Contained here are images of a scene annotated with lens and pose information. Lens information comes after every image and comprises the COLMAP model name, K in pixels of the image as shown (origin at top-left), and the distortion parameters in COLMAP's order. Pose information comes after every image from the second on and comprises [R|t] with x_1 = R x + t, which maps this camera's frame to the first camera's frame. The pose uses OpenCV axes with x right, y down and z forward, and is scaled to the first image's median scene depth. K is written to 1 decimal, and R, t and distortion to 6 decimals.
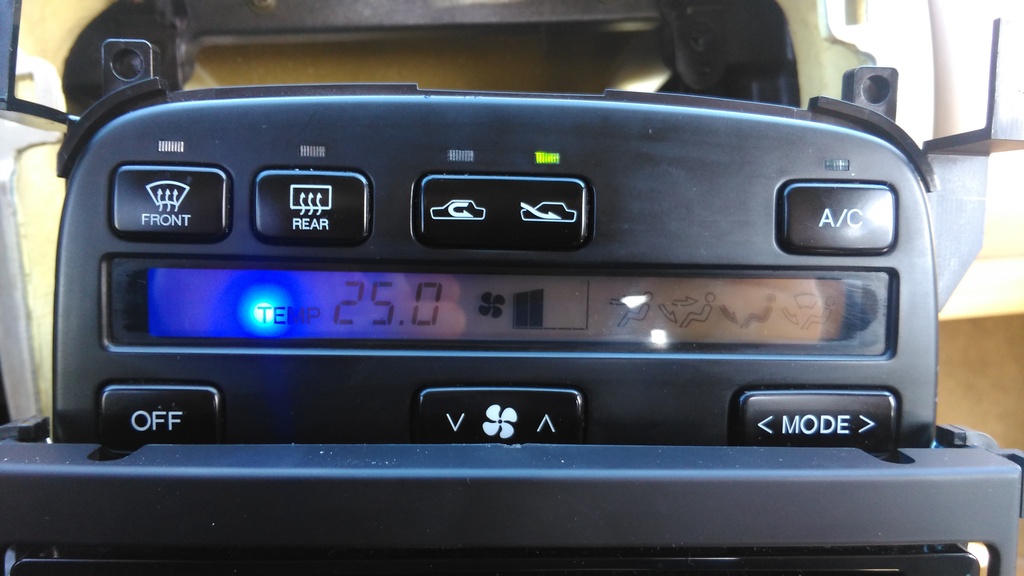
lens RADIAL K [[810.9, 0, 520.4], [0, 810.9, 298.4], [0, 0, 1]] dist [0.100612, -0.122849]
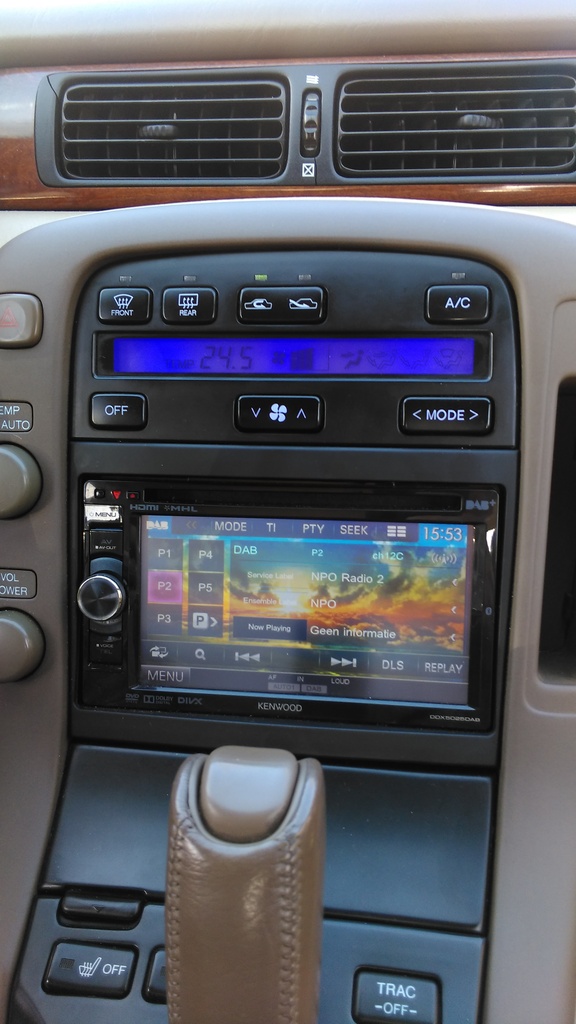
lens RADIAL K [[810.9, 0, 297.0], [0, 810.9, 518.3], [0, 0, 1]] dist [0.100612, -0.122849]
pose [[0.979820, 0.012450, -0.199492, 0.416495], [-0.021643, 0.998799, -0.043967, 0.494948], [0.198705, 0.047398, 0.978913, -0.905057]]
